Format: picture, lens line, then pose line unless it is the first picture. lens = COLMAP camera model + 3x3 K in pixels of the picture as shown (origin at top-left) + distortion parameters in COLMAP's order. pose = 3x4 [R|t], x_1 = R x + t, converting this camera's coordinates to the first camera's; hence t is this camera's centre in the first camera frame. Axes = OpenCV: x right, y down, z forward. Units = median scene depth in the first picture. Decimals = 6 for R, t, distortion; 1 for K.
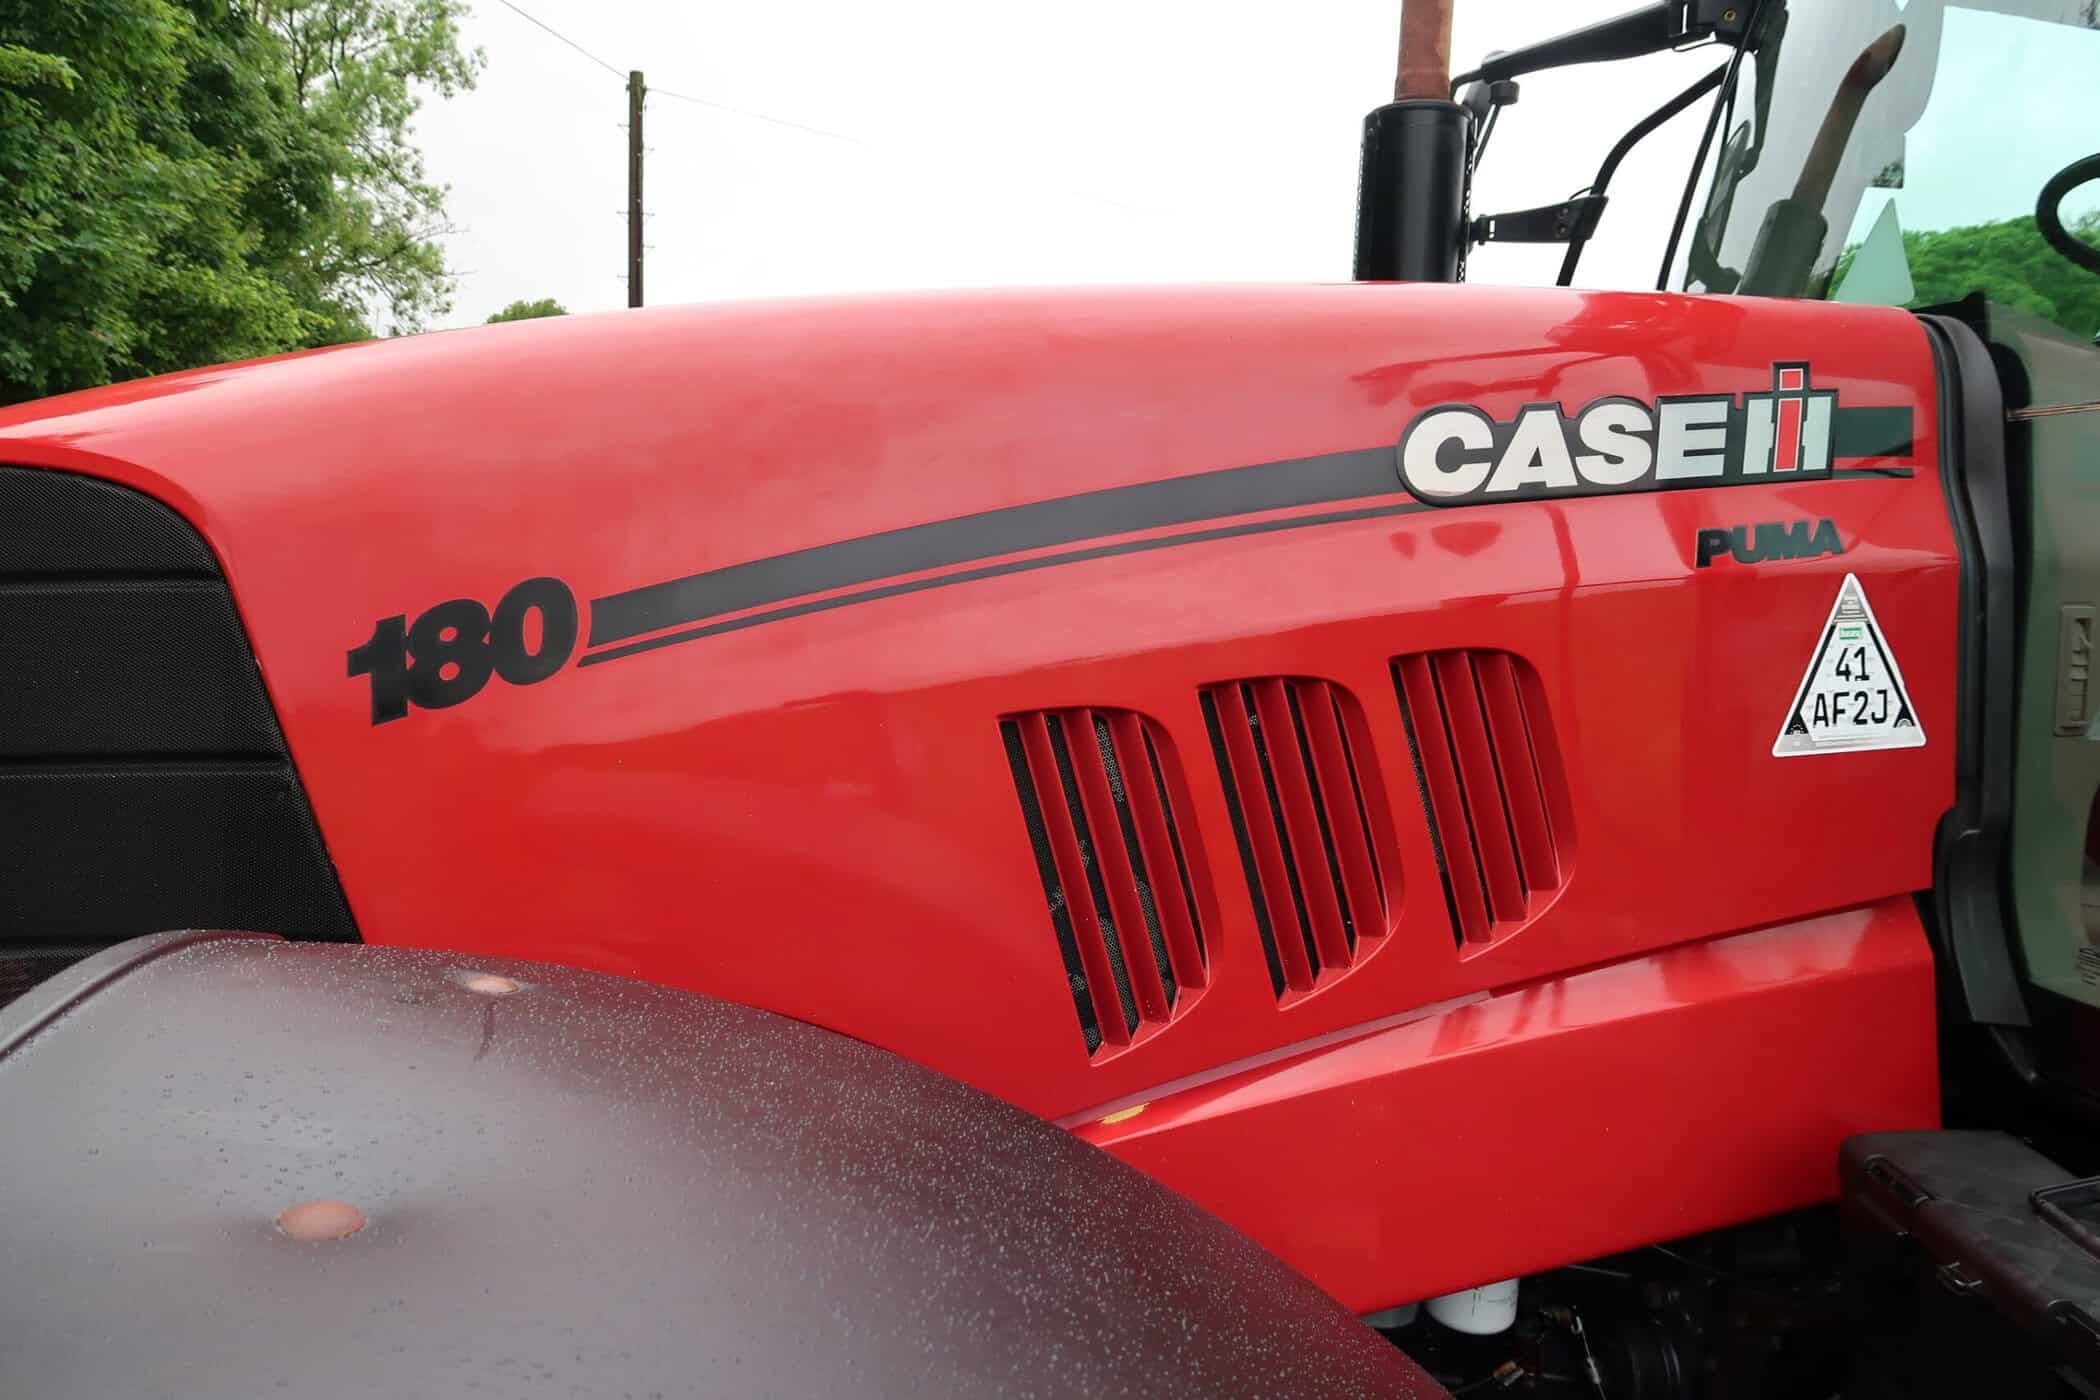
lens RADIAL K [[1437.9, 0, 1046.0], [0, 1437.9, 700.7], [0, 0, 1]] dist [-0.021985, 0.004146]
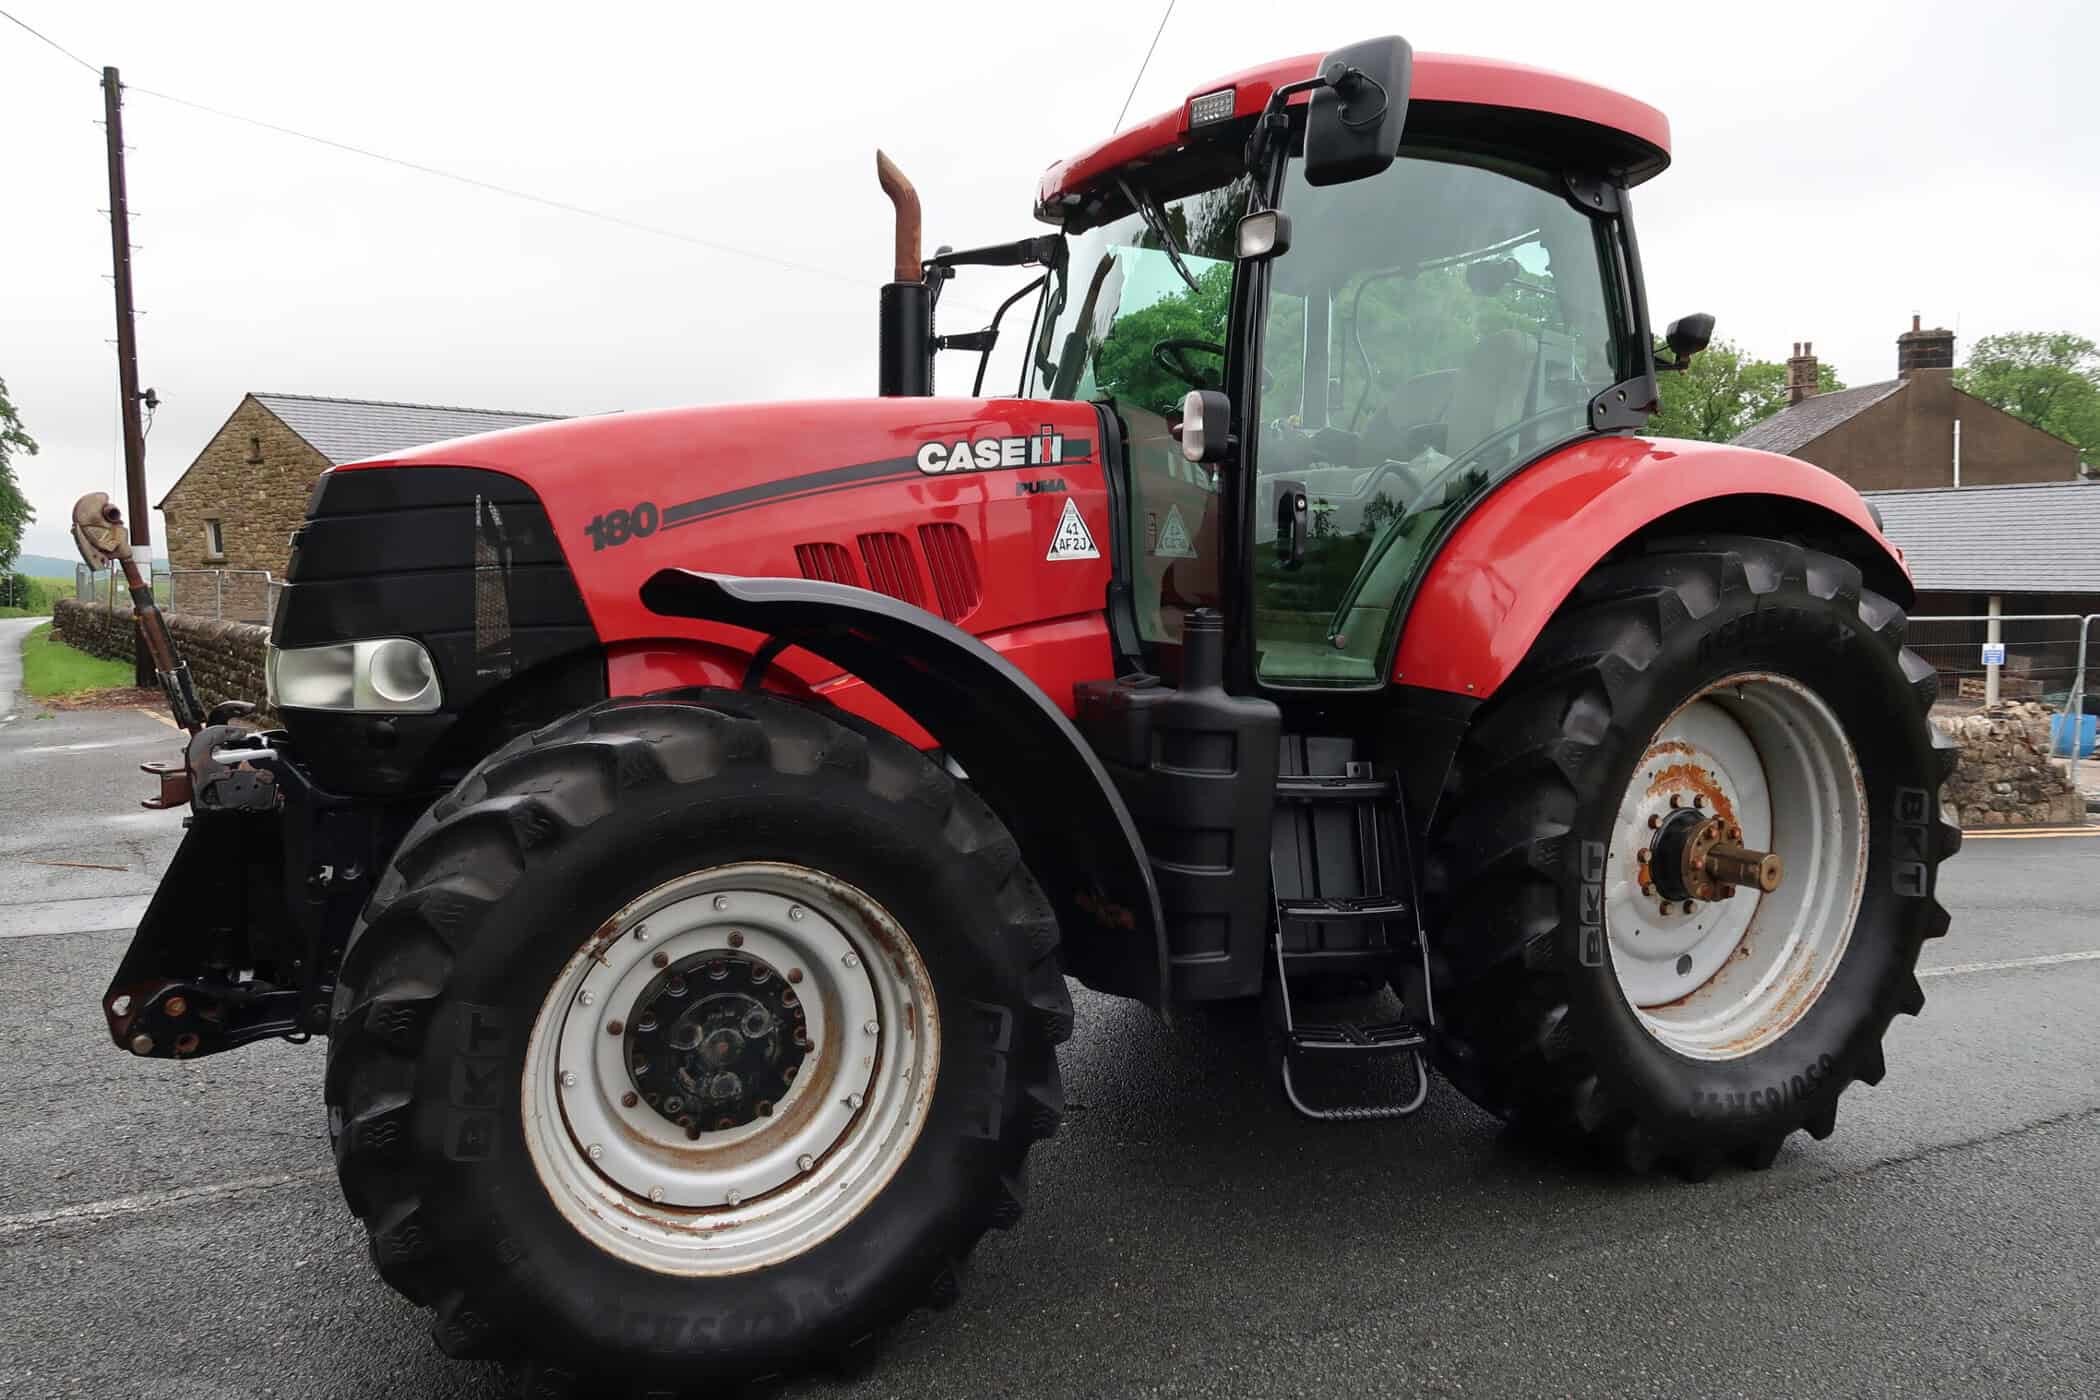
lens RADIAL K [[1437.9, 0, 1036.5], [0, 1437.9, 702.6], [0, 0, 1]] dist [-0.021985, 0.004146]
pose [[0.941690, -0.063958, 0.330346, -0.490451], [0.062400, 0.997933, 0.015332, 0.277856], [-0.330644, 0.006175, 0.943735, -1.730856]]
